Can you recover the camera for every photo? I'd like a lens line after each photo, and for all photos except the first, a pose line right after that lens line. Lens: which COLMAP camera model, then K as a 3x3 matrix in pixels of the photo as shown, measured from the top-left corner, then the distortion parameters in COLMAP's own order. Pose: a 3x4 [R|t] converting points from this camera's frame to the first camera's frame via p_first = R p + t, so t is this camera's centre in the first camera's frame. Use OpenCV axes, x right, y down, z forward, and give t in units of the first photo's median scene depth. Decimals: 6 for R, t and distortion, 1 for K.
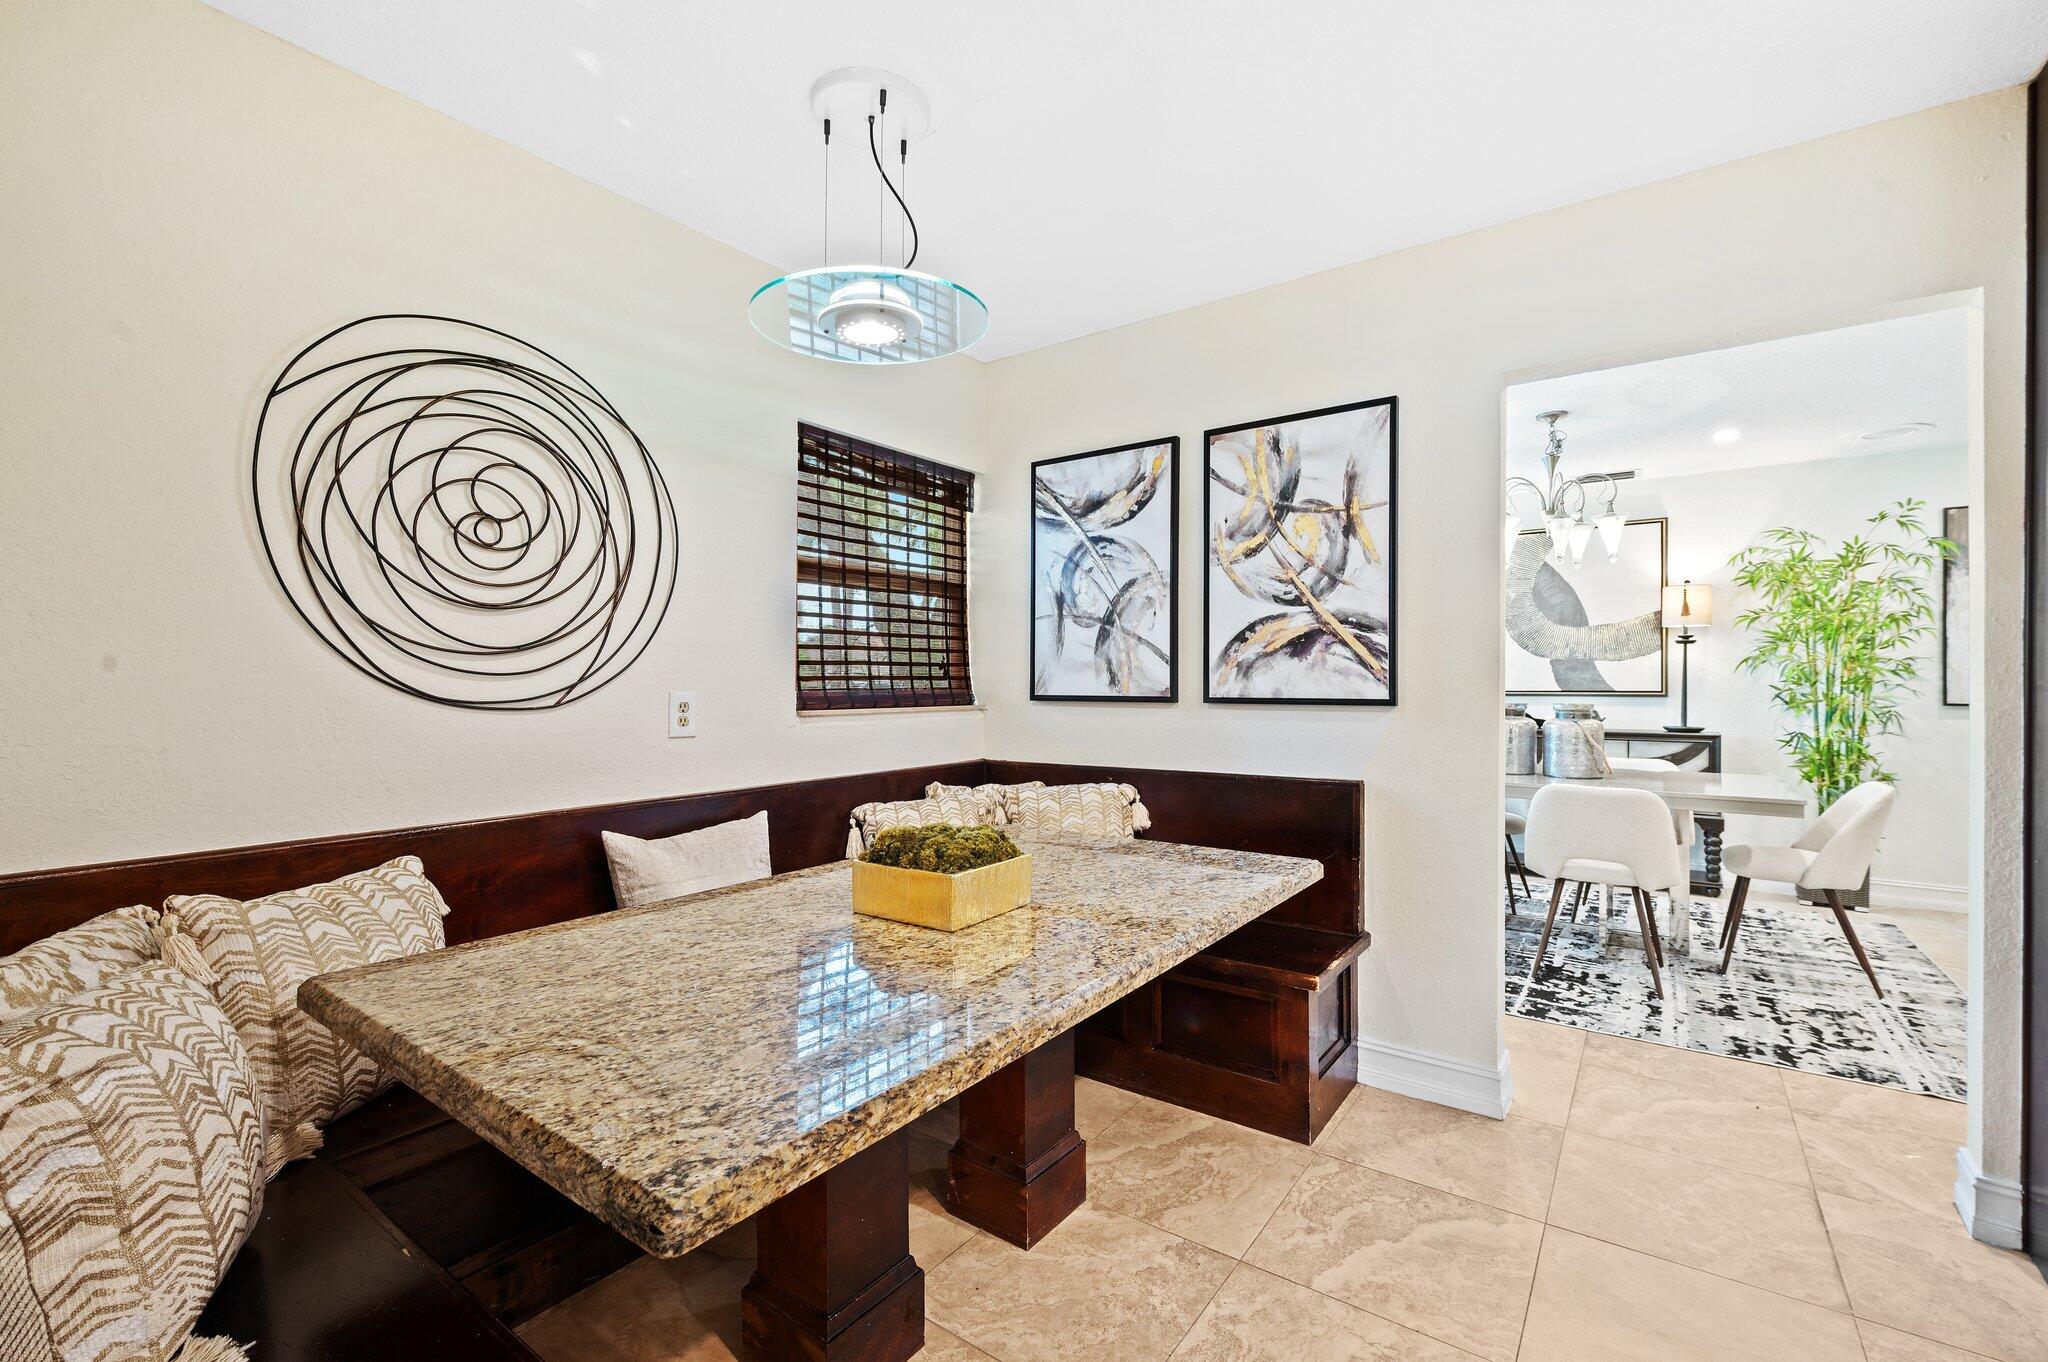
lens RADIAL K [[870.8, 0, 1085.2], [0, 870.8, 680.0], [0, 0, 1]] dist [-0.010120, 0.000110]
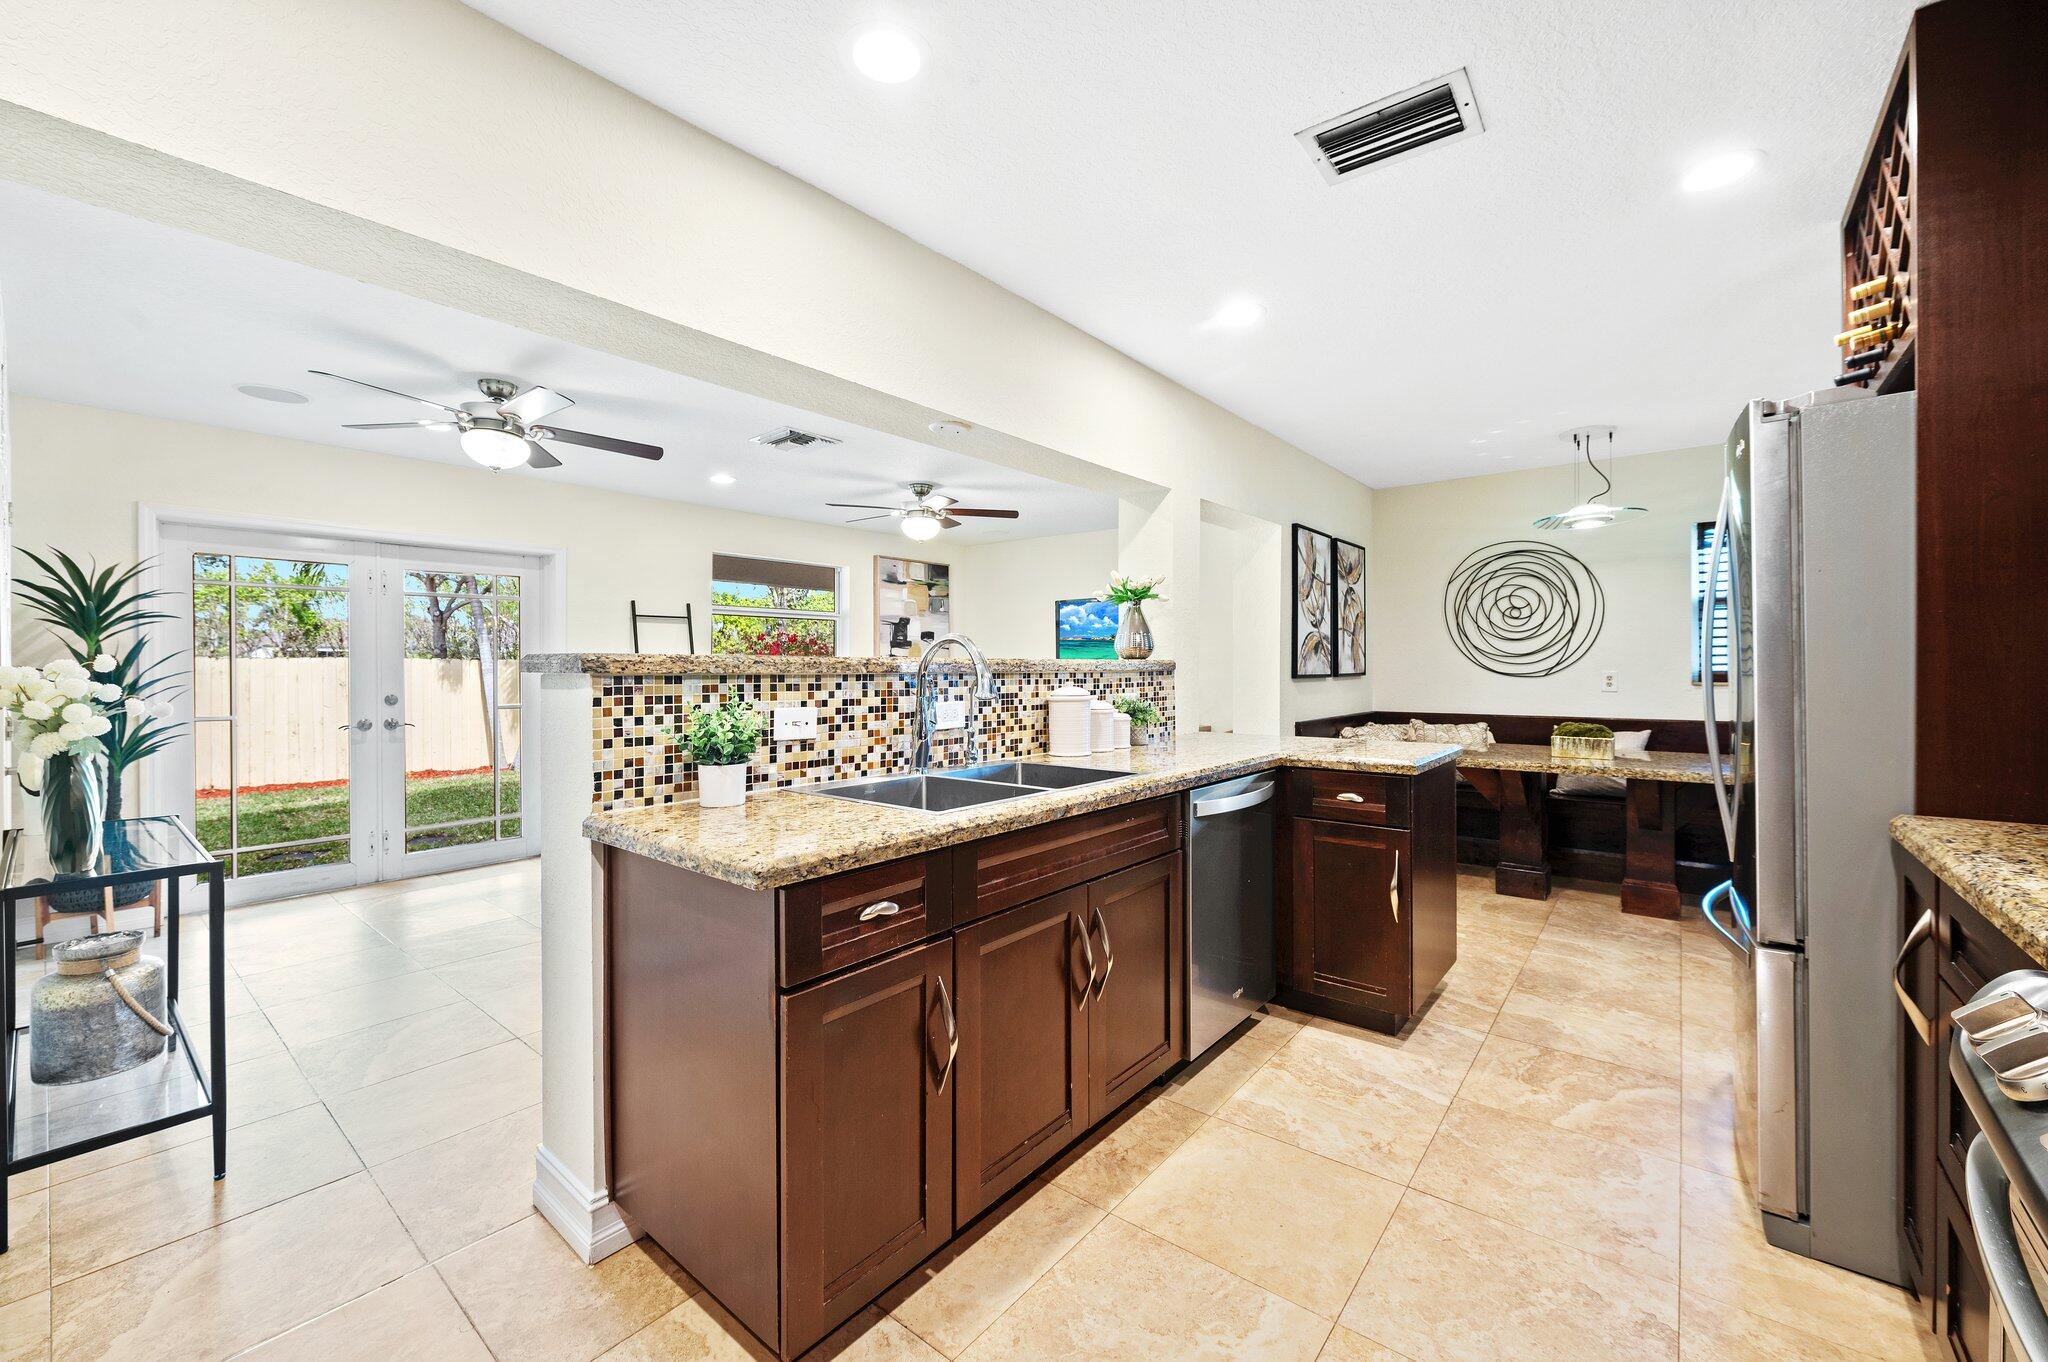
lens RADIAL K [[812.1, 0, 1020.2], [0, 812.1, 670.7], [0, 0, 1]] dist [-0.001036, 0.000370]
pose [[-0.070974, 0.002049, -0.997476, 1.229120], [0.000042, 0.999998, 0.002051, 0.005889], [0.997478, 0.000104, -0.070974, -0.246092]]
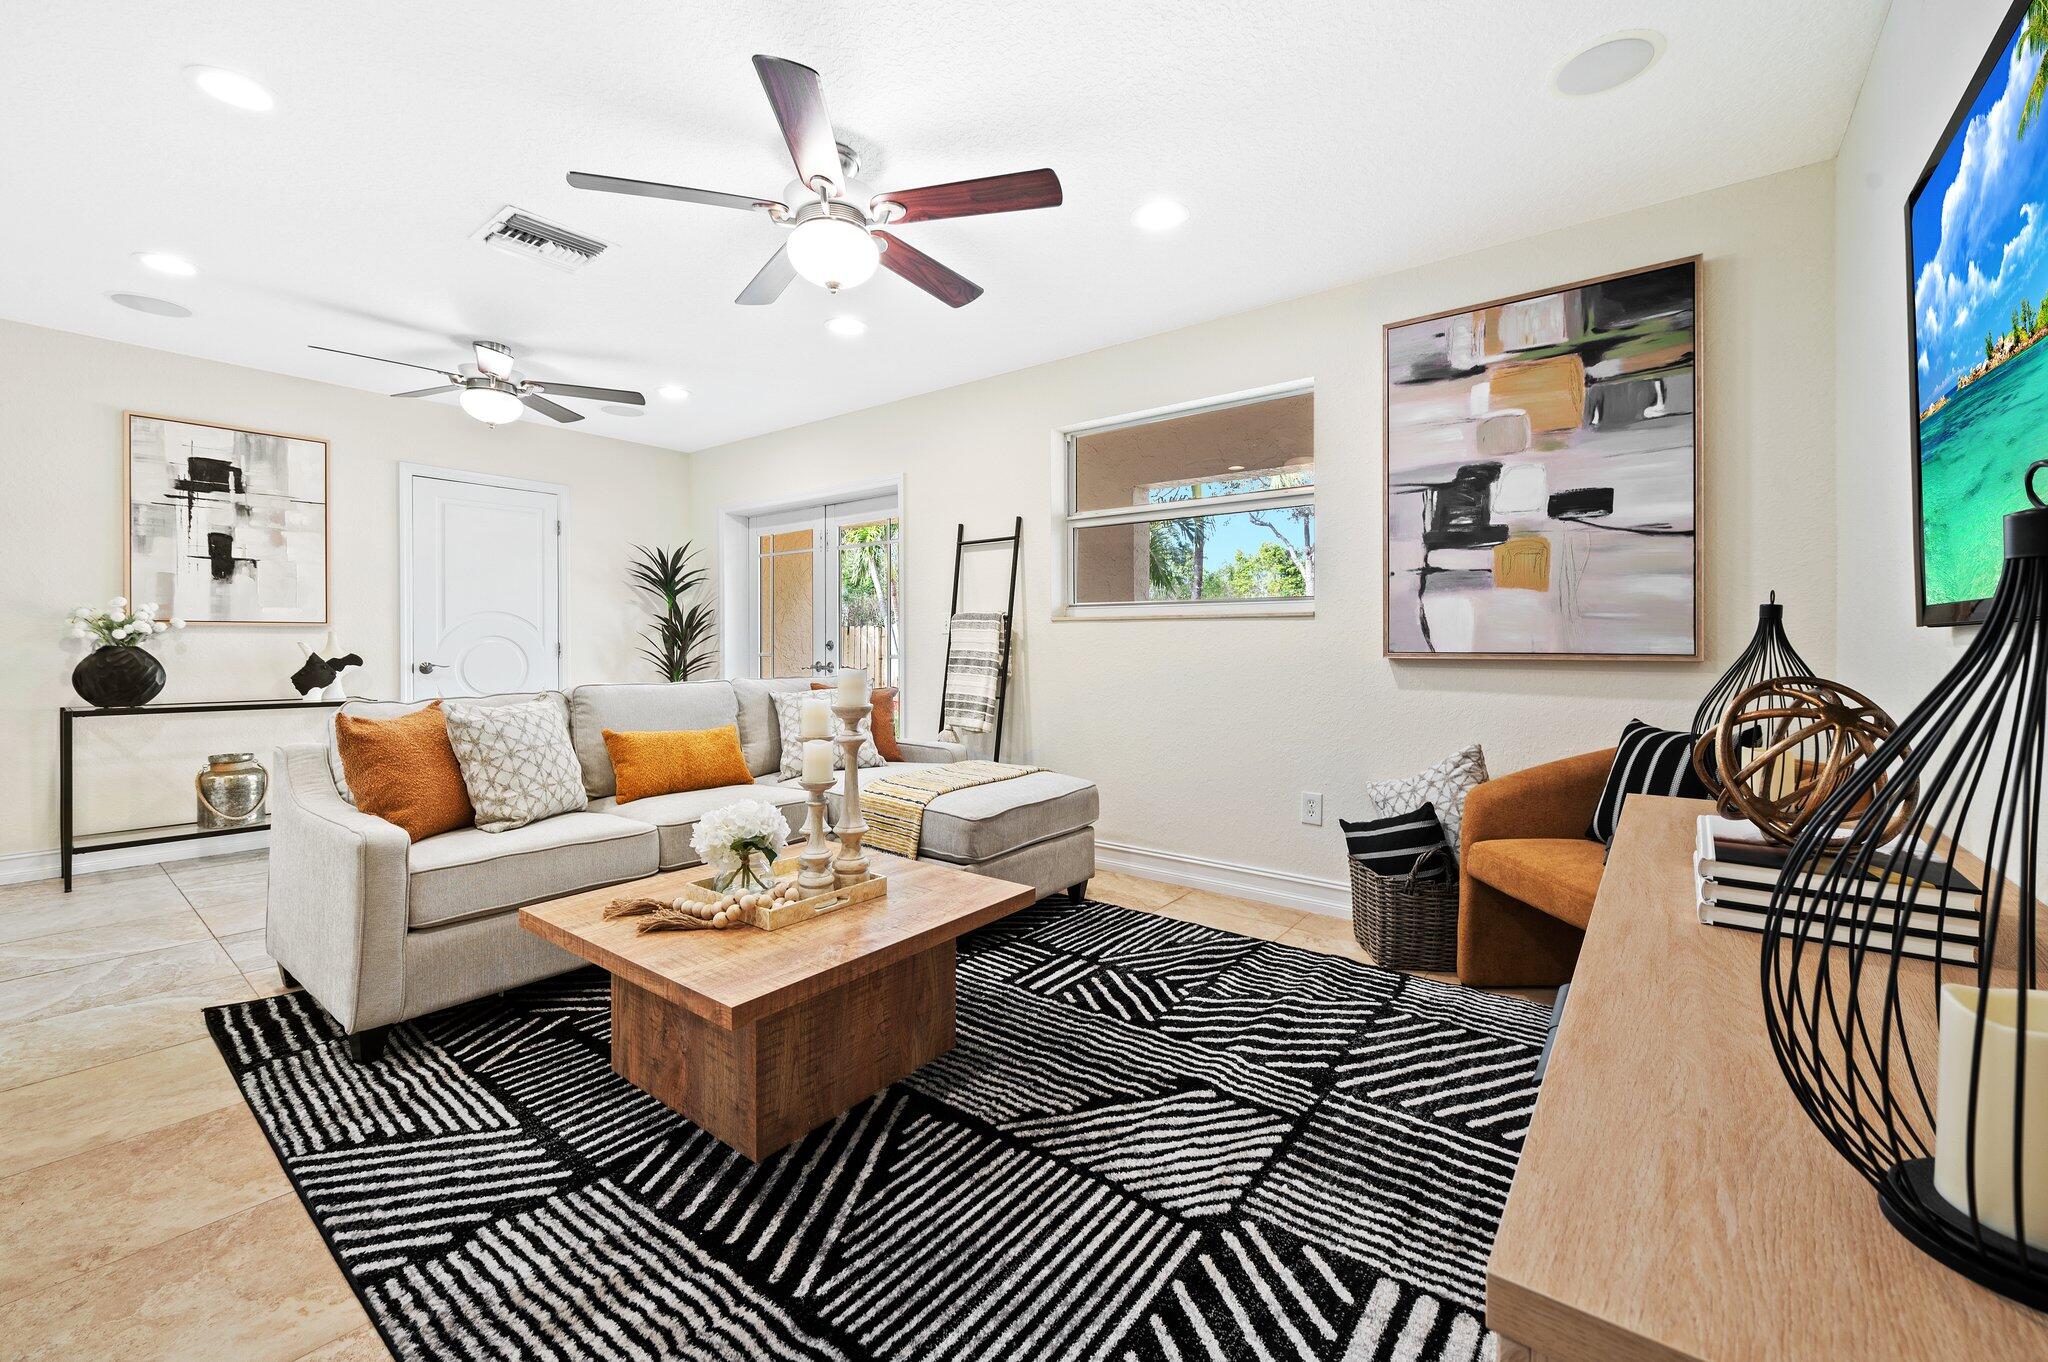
lens RADIAL K [[812.1, 0, 1045.8], [0, 812.1, 639.0], [0, 0, 1]] dist [-0.001036, 0.000370]
pose [[-0.999199, -0.004300, 0.039796, -0.431707], [-0.004164, 0.999985, 0.003510, 0.038107], [-0.039811, 0.003342, -0.999202, 0.091488]]
